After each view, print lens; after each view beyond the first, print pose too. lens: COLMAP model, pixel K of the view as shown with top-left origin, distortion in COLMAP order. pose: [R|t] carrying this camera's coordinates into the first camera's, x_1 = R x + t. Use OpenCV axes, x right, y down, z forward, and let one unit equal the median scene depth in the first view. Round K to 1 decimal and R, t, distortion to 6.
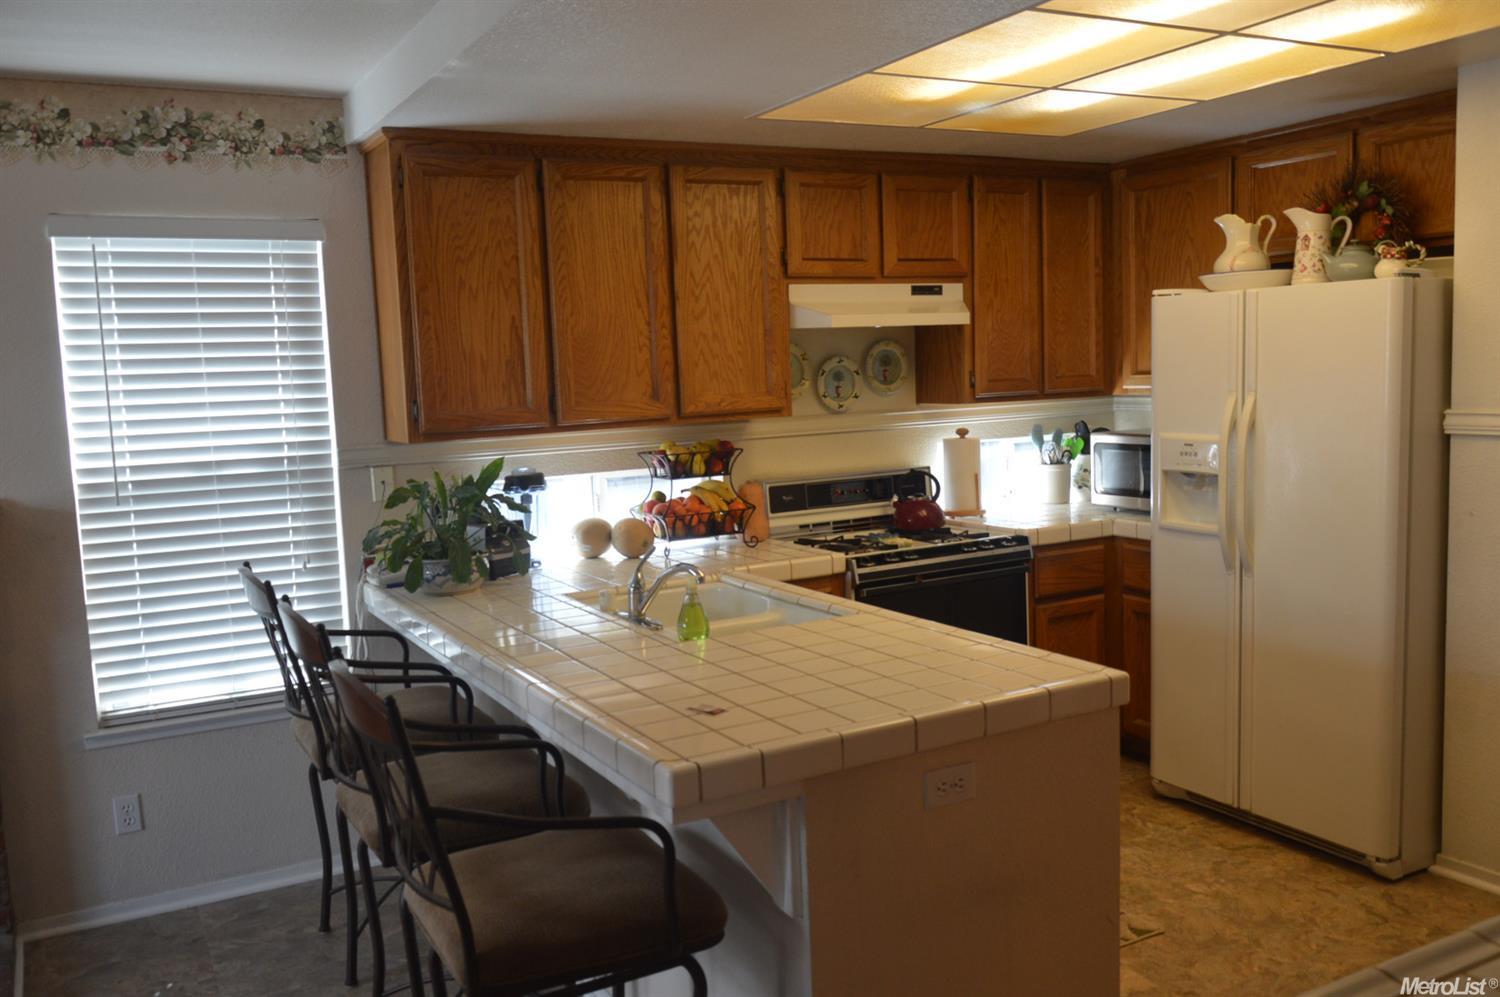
lens RADIAL K [[1252.6, 0, 750.0], [0, 1252.6, 498.5], [0, 0, 1]] dist [-0.009284, -0.016004]
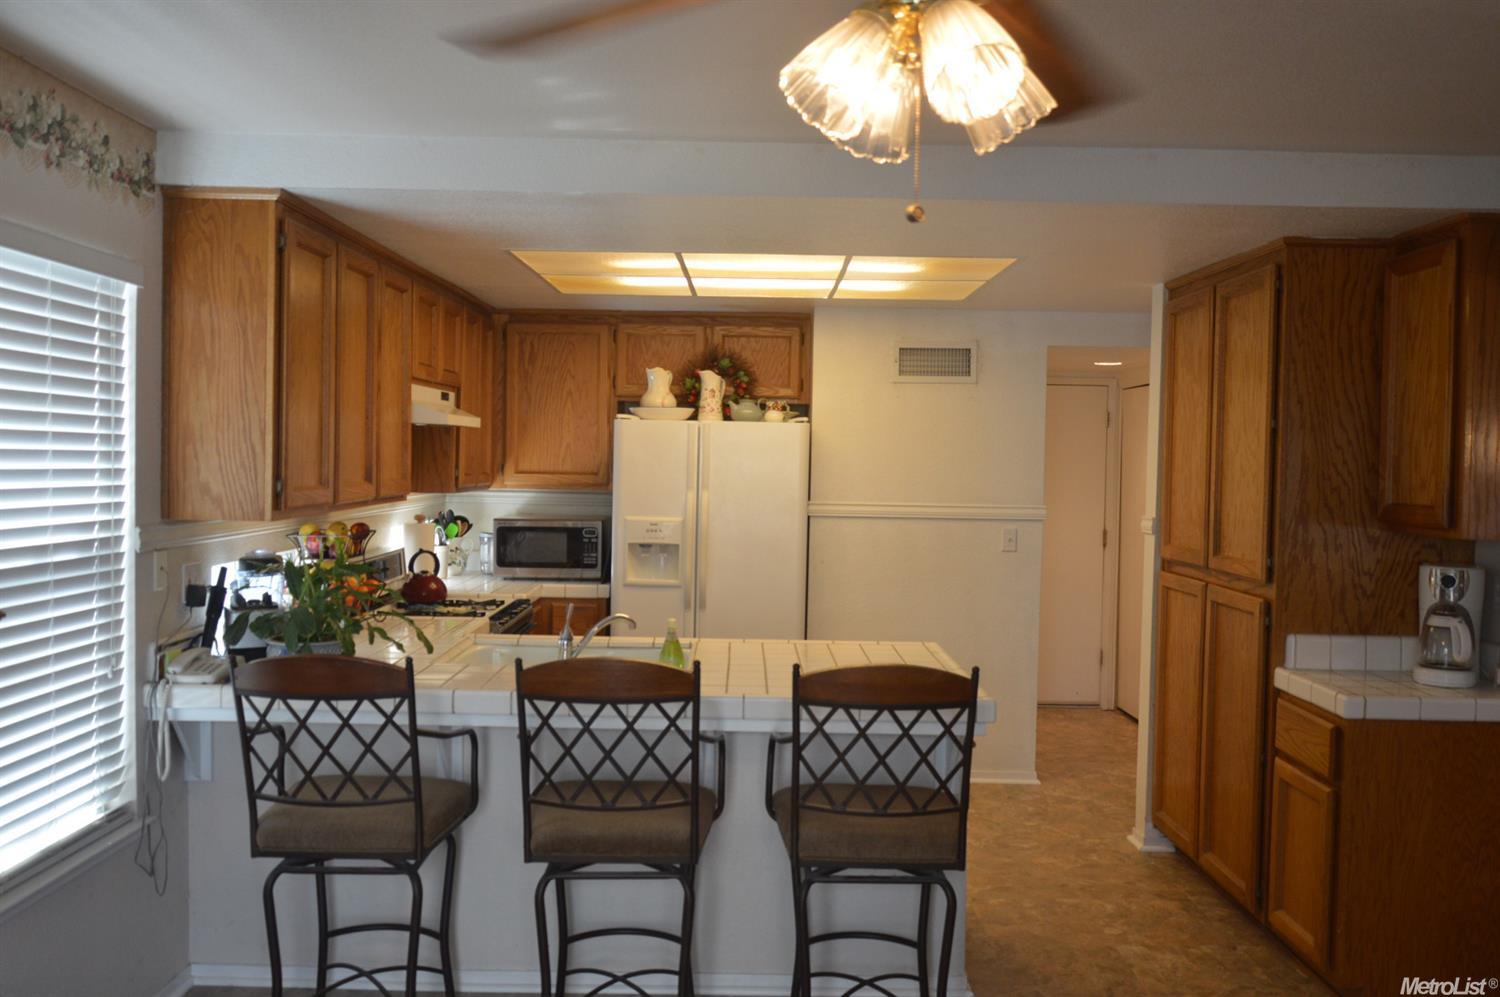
lens RADIAL K [[1252.6, 0, 750.0], [0, 1252.6, 498.5], [0, 0, 1]] dist [-0.009284, -0.016004]
pose [[0.466427, 0.017469, 0.884387, -0.894988], [0.056162, 0.997203, -0.049317, 0.004832], [-0.882775, 0.072672, 0.464142, 0.239608]]
